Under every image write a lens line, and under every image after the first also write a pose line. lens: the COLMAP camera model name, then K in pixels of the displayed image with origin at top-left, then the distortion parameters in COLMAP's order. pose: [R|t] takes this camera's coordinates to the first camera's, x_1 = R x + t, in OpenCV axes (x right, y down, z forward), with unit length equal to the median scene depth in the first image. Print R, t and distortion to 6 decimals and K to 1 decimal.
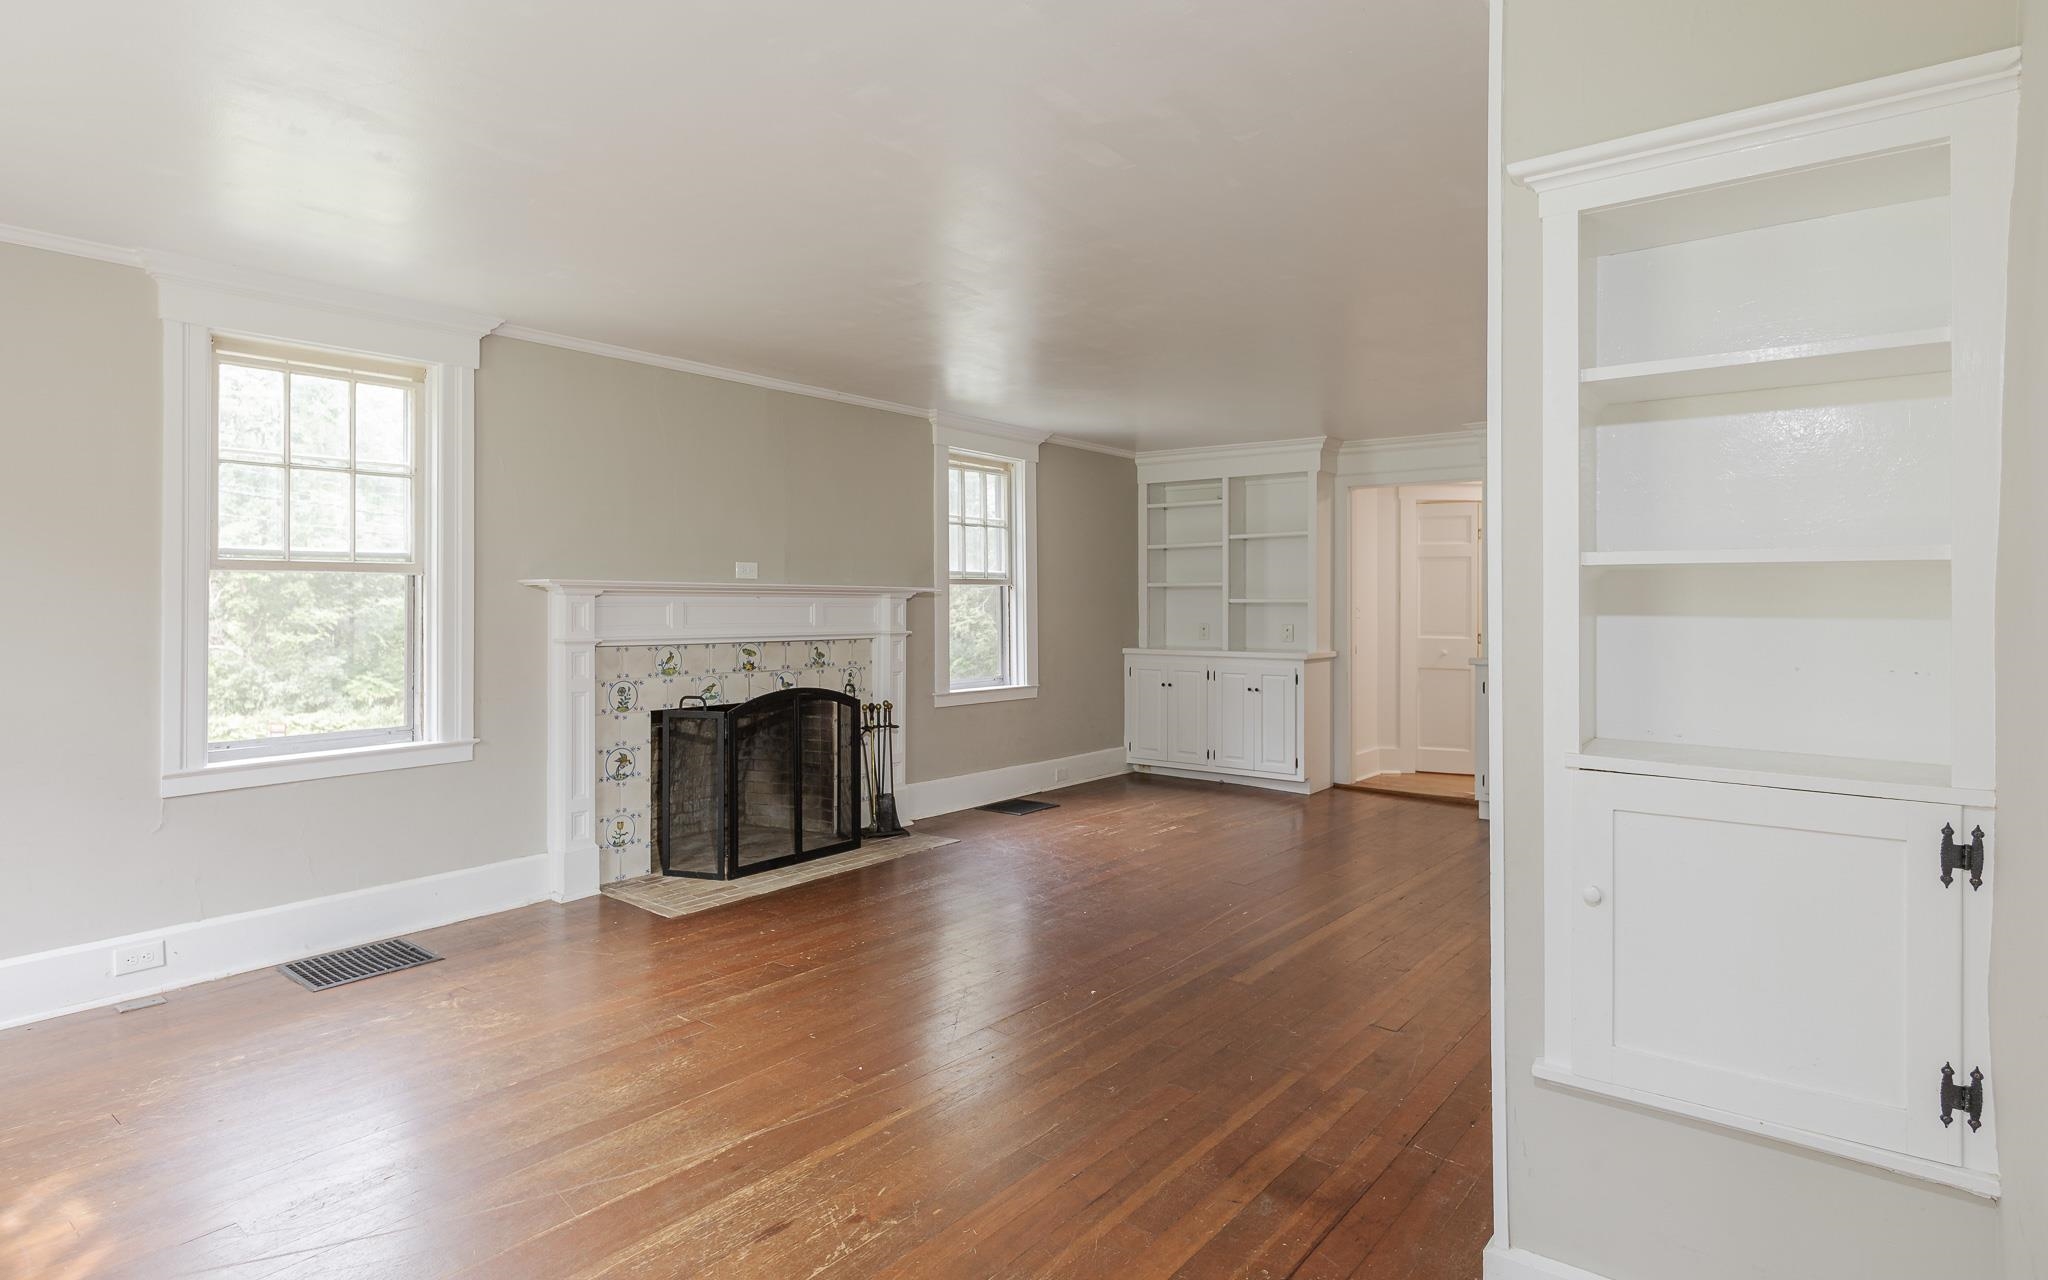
lens RADIAL K [[1108.0, 0, 1047.3], [0, 1108.0, 592.6], [0, 0, 1]] dist [-0.000589, -0.000821]
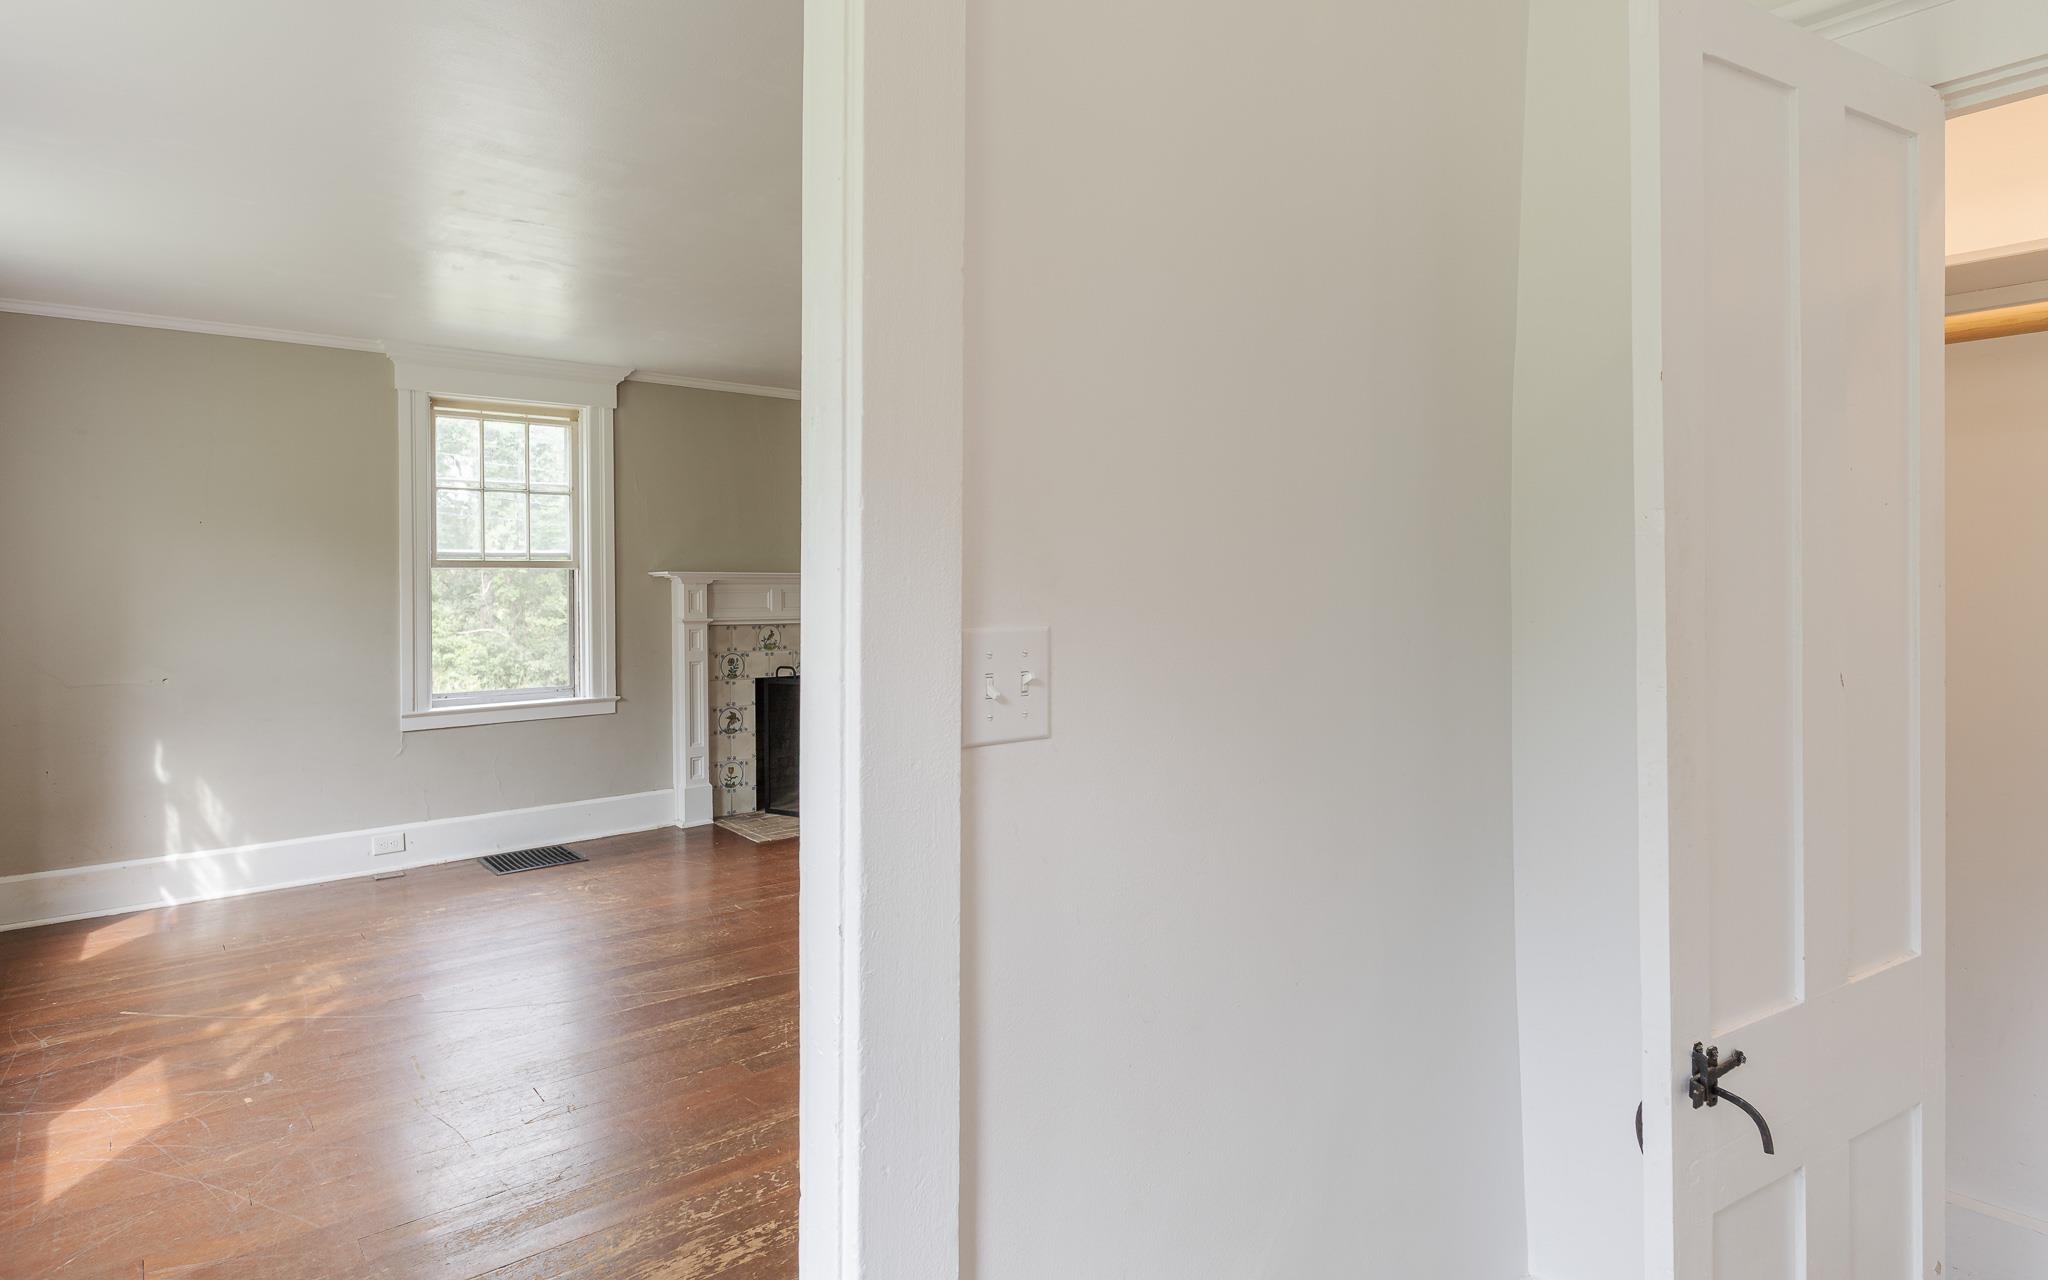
lens RADIAL K [[1108.0, 0, 967.8], [0, 1108.0, 591.5], [0, 0, 1]] dist [-0.000589, -0.000821]
pose [[0.971636, -0.005321, -0.236422, 0.190066], [0.008126, 0.999908, 0.010891, -0.000843], [0.236342, -0.012503, 0.971589, -0.157734]]
